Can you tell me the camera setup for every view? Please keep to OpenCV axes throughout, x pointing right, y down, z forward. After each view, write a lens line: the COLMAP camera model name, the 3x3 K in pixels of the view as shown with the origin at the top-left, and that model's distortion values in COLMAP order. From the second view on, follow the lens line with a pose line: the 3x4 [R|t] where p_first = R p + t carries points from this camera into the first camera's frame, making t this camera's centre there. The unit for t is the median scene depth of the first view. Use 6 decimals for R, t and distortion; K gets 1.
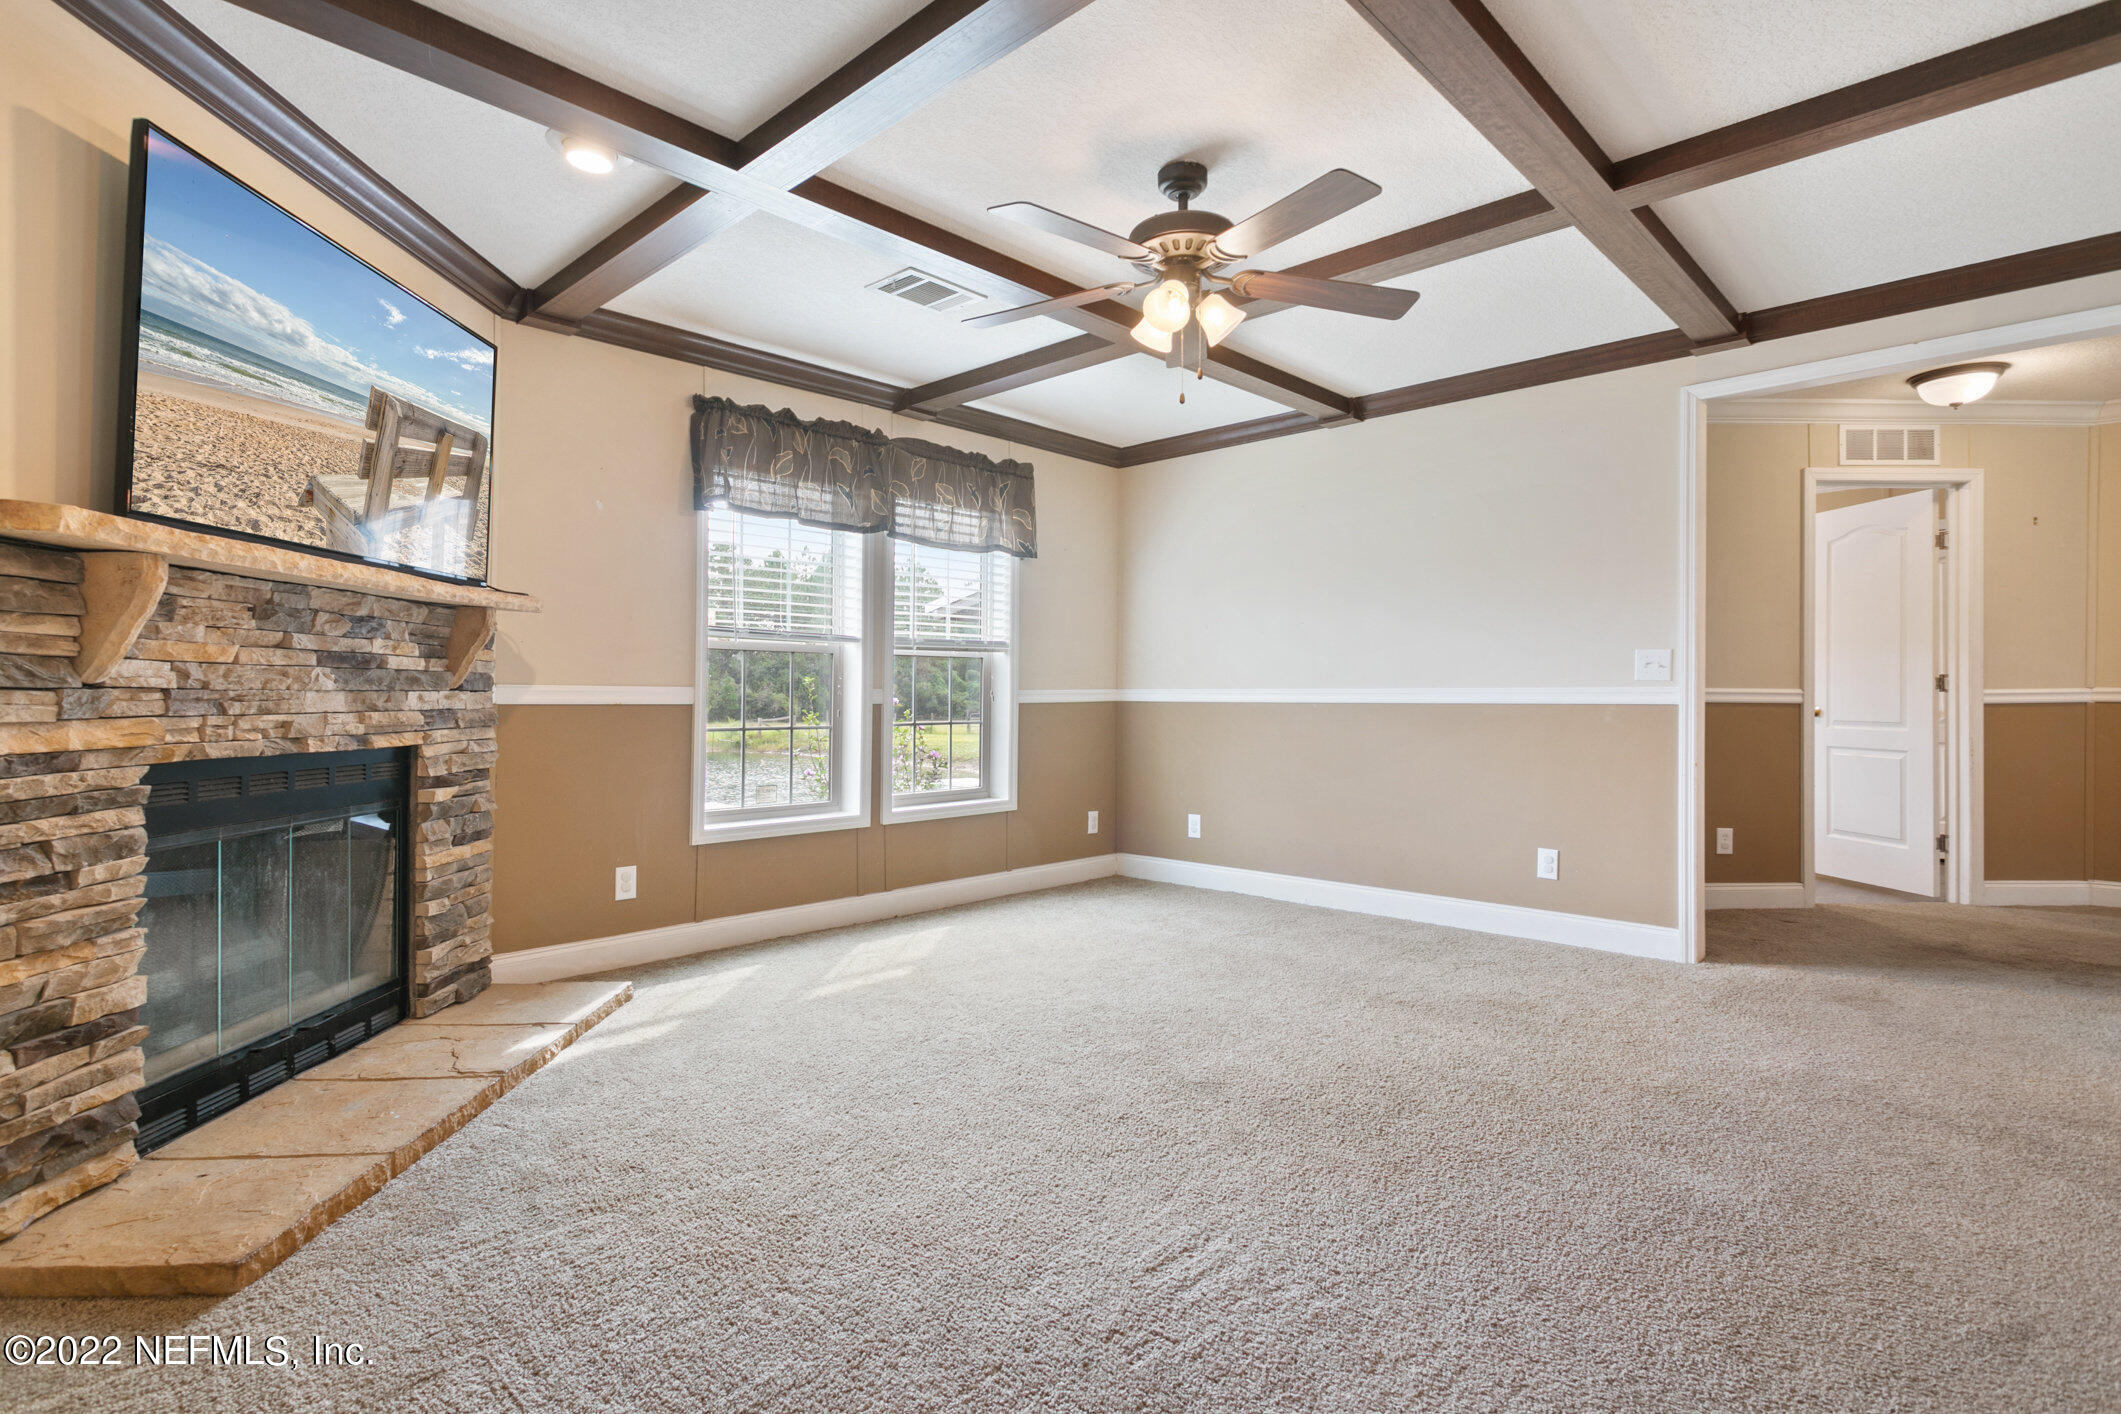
lens RADIAL K [[1021.6, 0, 1058.1], [0, 1021.6, 694.9], [0, 0, 1]] dist [0.002629, 0.002555]
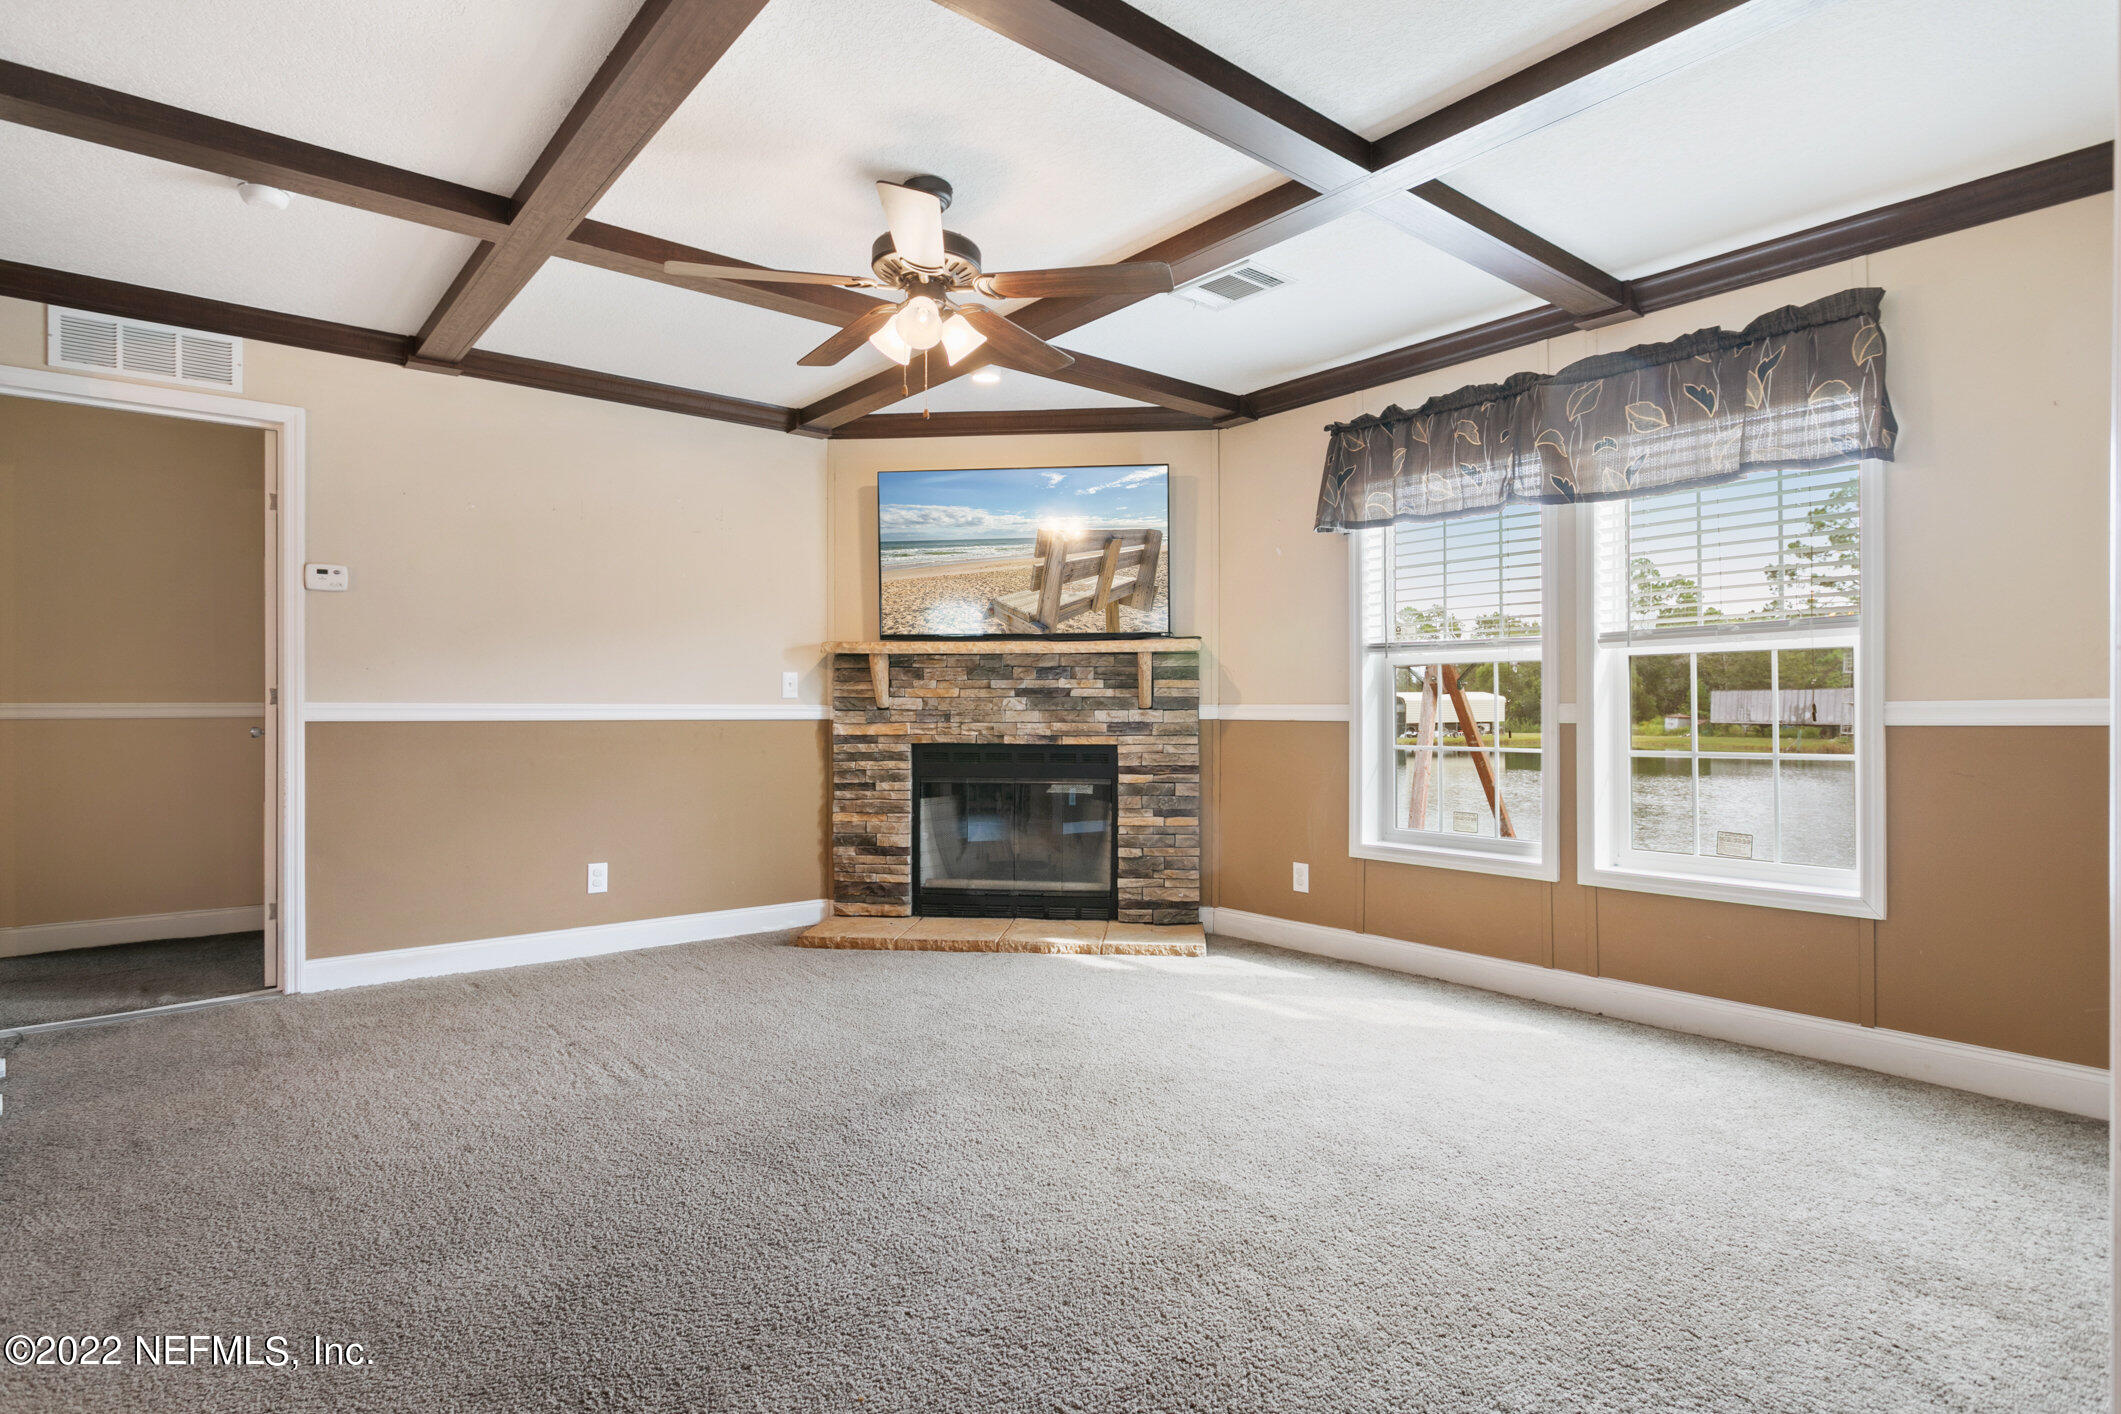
lens RADIAL K [[1133.6, 0, 1058.9], [0, 1133.6, 711.7], [0, 0, 1]] dist [0.001795, 0.000315]
pose [[-0.115218, -0.003398, -0.993334, 1.112820], [0.001499, 0.999992, -0.003595, 0.005193], [0.993339, -0.001903, -0.115212, 1.136565]]
